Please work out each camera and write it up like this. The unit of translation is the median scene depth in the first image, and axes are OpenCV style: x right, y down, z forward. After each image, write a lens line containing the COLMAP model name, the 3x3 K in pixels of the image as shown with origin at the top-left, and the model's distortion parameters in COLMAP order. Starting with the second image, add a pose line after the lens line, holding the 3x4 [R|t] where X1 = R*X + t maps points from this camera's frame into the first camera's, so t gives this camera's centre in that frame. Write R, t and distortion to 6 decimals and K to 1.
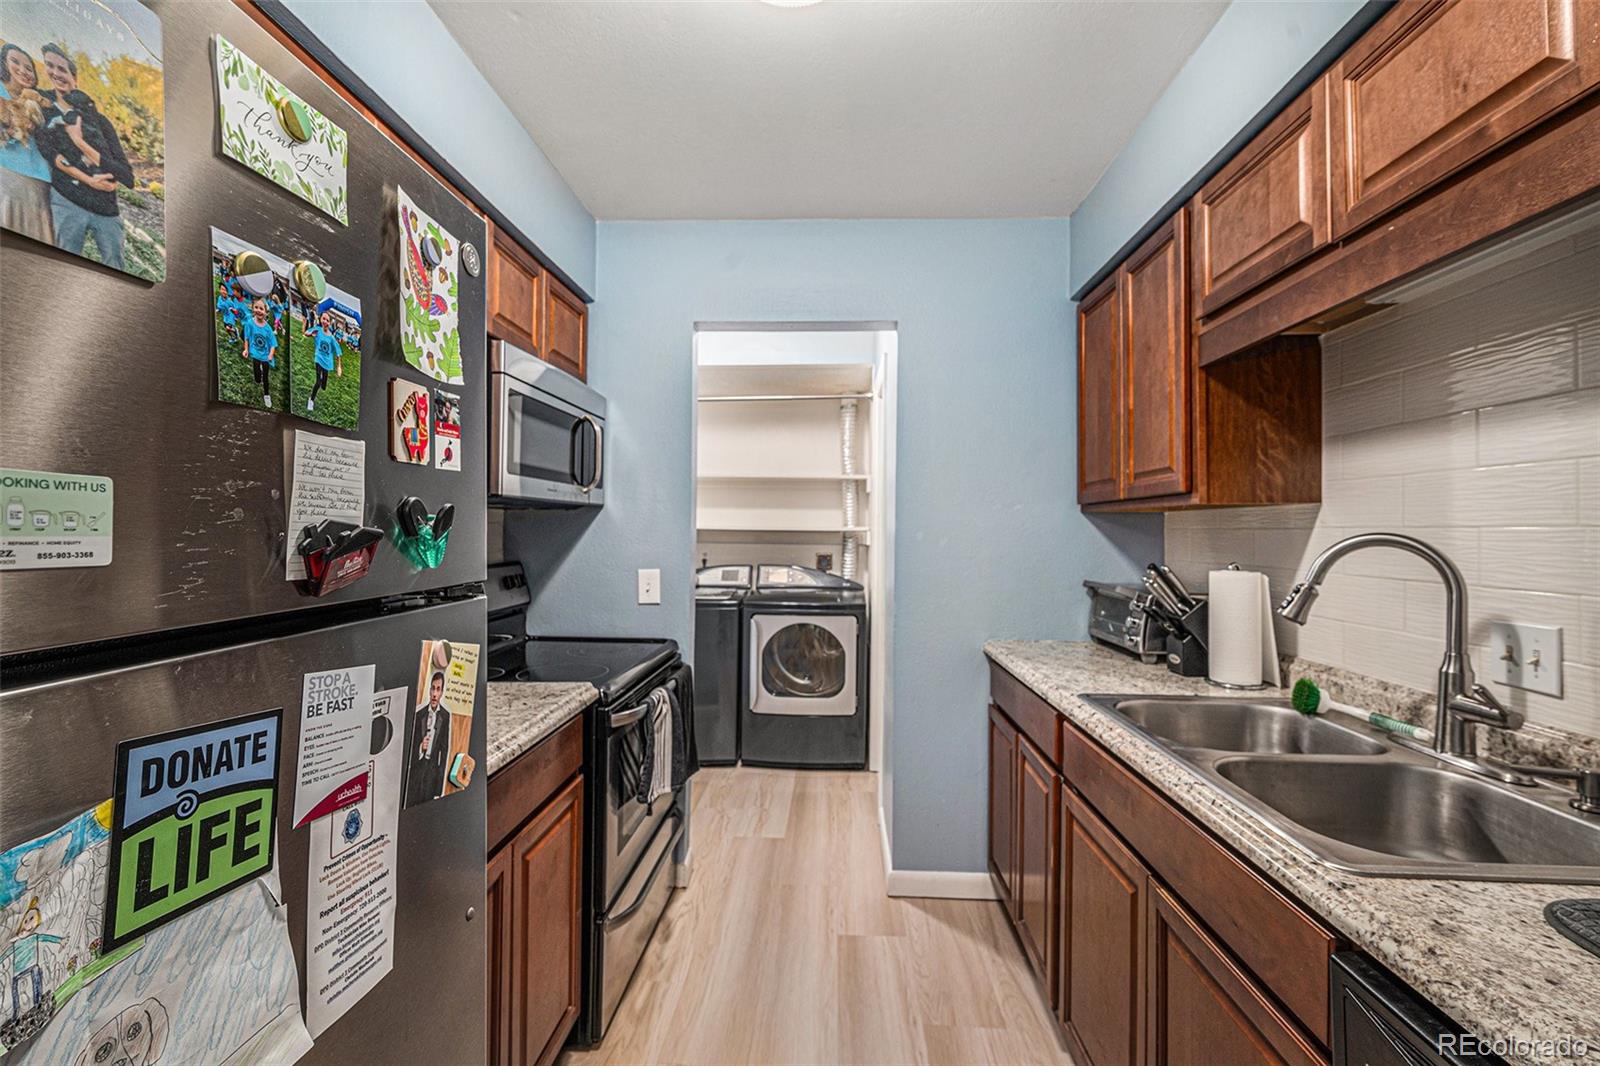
lens RADIAL K [[663.5, 0, 800.0], [0, 663.5, 533.0], [0, 0, 1]] dist [-0.000964, 0.000138]
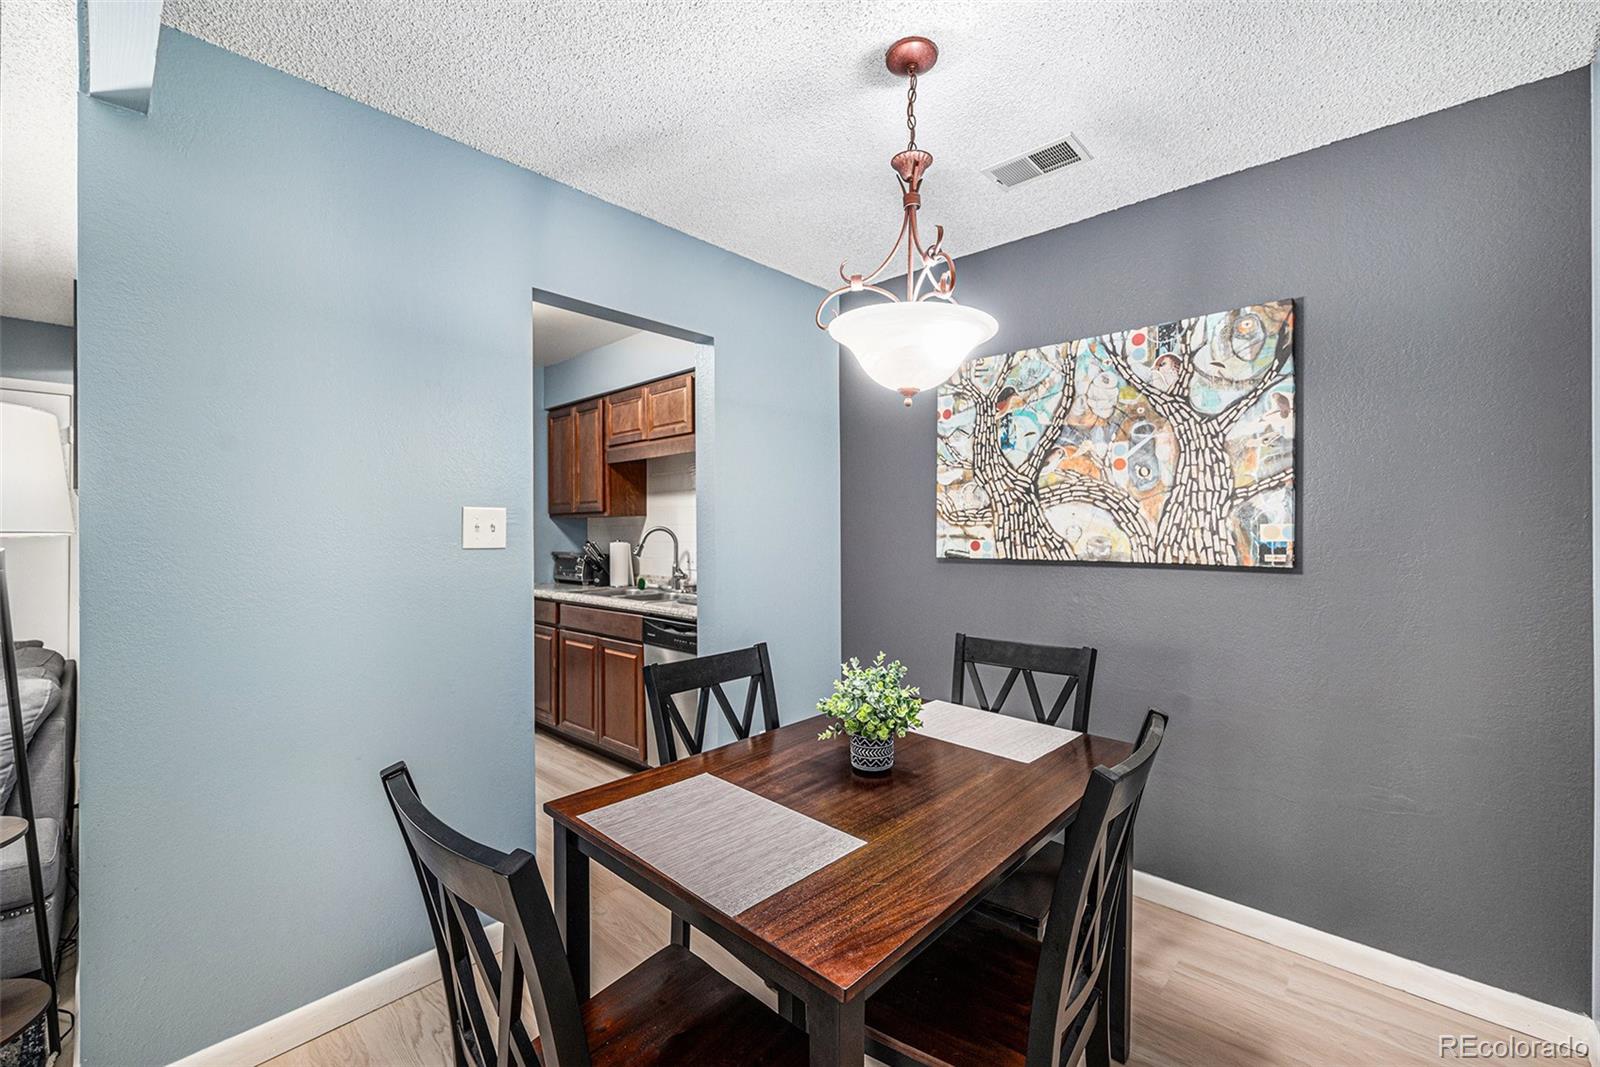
lens RADIAL K [[663.5, 0, 800.0], [0, 663.5, 533.5], [0, 0, 1]] dist [-0.000964, 0.000138]
pose [[0.643225, -0.003848, 0.765668, -0.868915], [0.004105, 0.999990, 0.001578, 0.023387], [-0.765667, 0.002128, 0.643234, -1.200730]]
